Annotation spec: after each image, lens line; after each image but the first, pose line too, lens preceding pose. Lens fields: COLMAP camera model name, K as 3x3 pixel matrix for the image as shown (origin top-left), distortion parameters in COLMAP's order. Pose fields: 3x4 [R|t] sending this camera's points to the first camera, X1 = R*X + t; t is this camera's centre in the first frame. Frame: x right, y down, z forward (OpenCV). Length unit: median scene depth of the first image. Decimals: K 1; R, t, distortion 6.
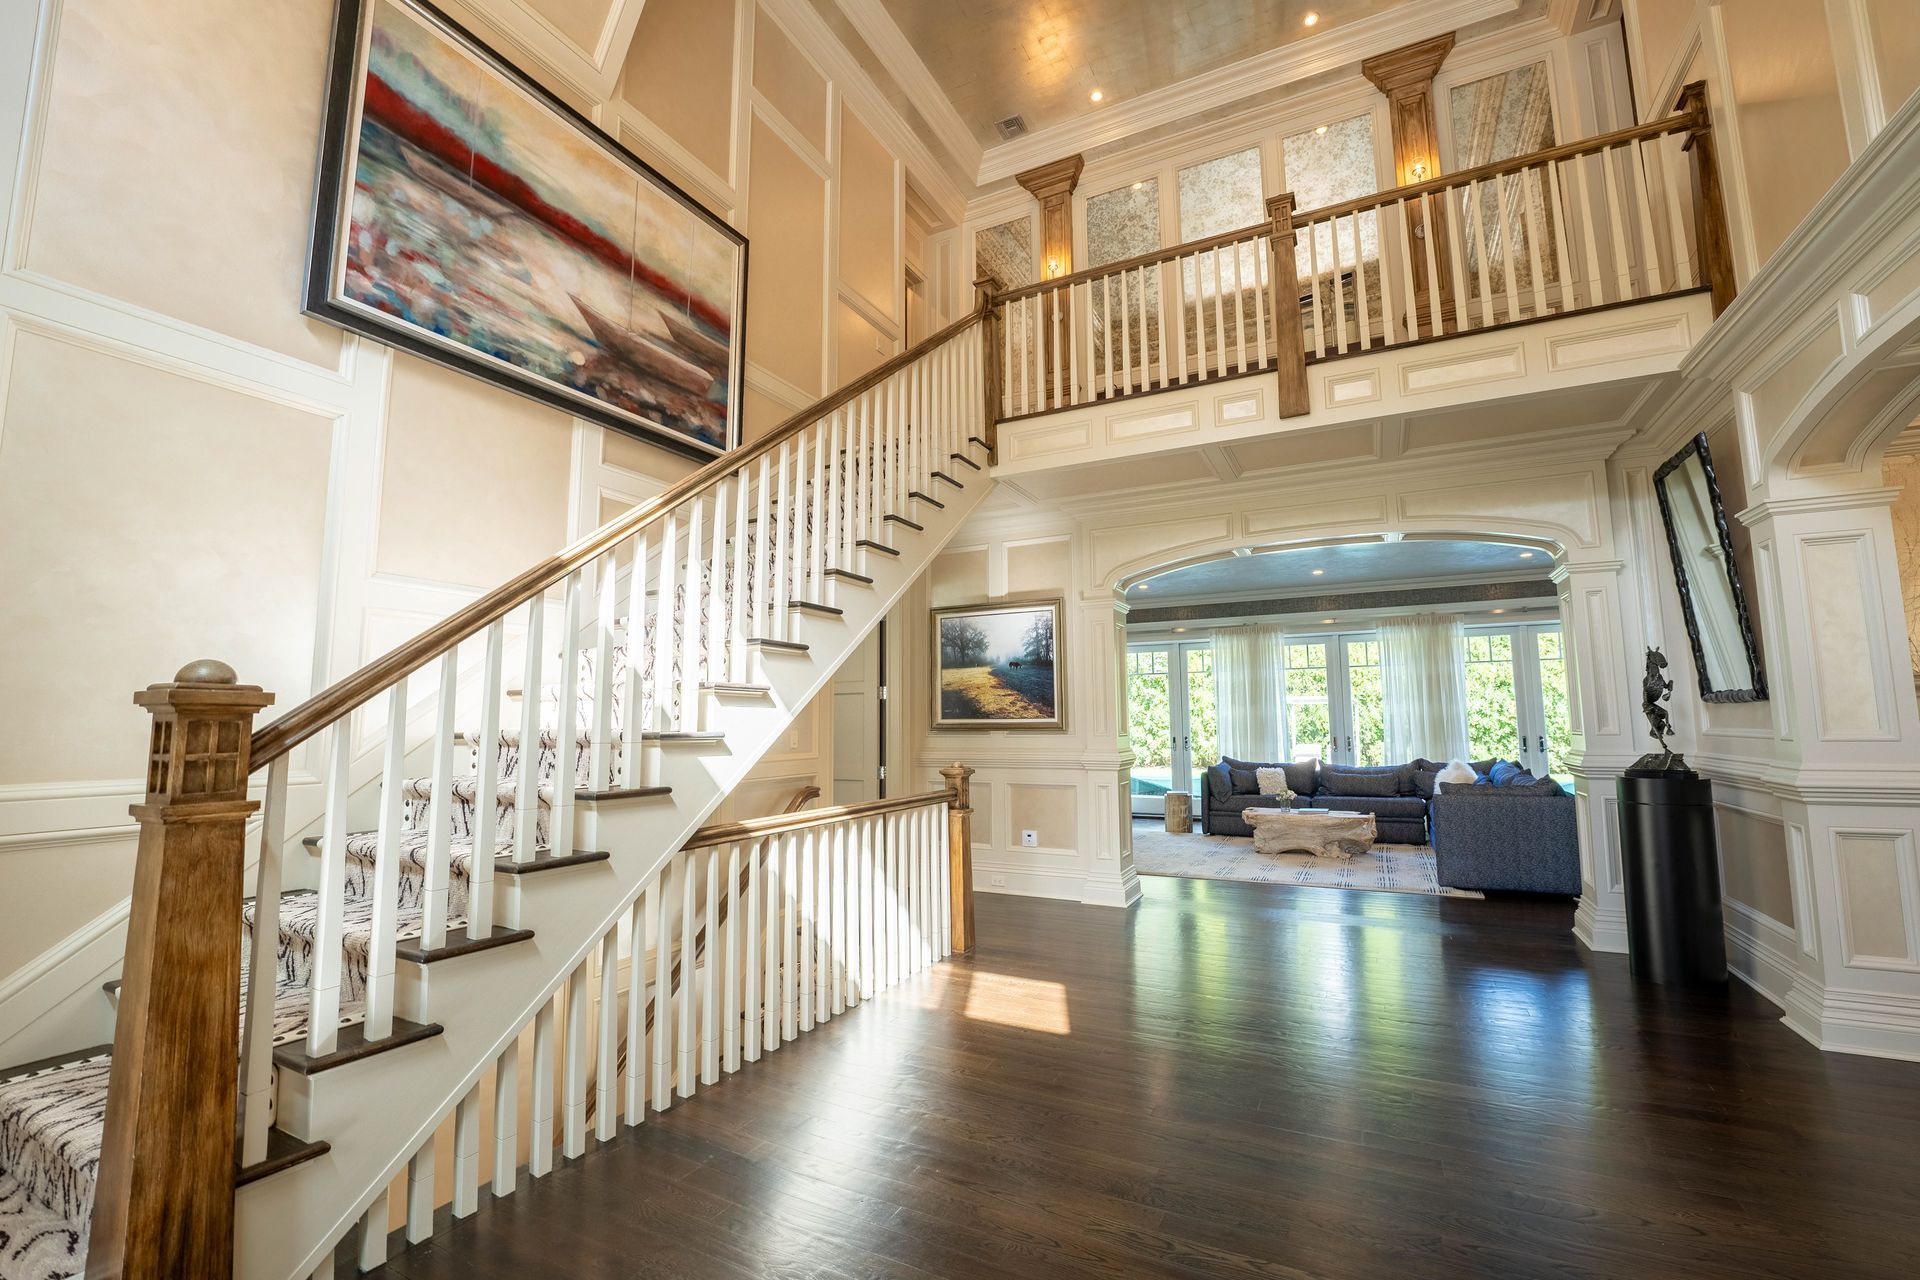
lens RADIAL K [[789.6, 0, 963.5], [0, 789.6, 634.1], [0, 0, 1]] dist [-0.025858, -0.000461]
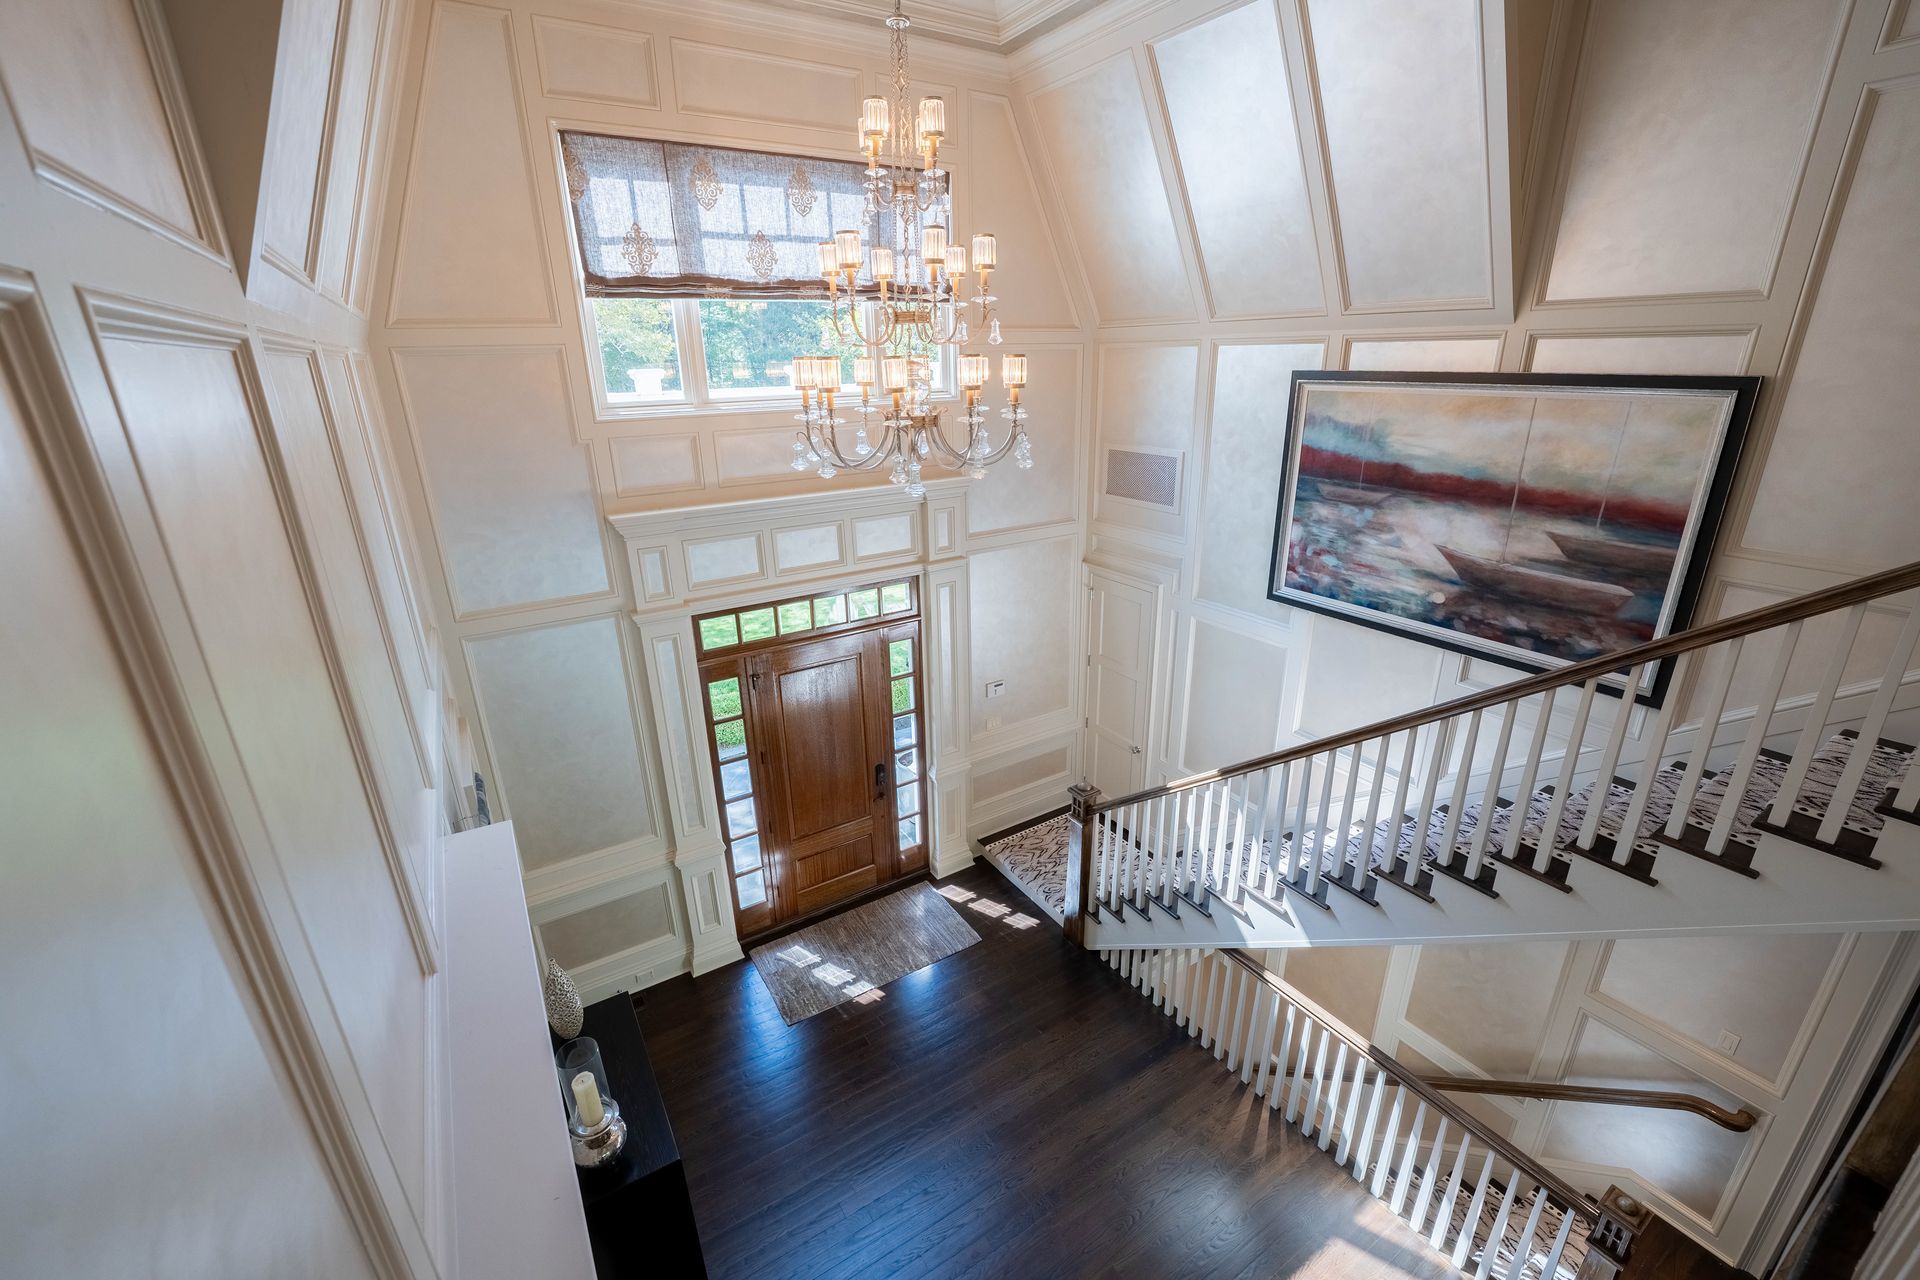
lens RADIAL K [[789.6, 0, 956.4], [0, 789.6, 639.5], [0, 0, 1]] dist [-0.025858, -0.000461]
pose [[-0.505332, 0.311892, -0.804588, 0.923660], [0.117635, 0.948591, 0.293832, -0.791247], [0.854869, 0.053835, -0.516043, 1.078456]]
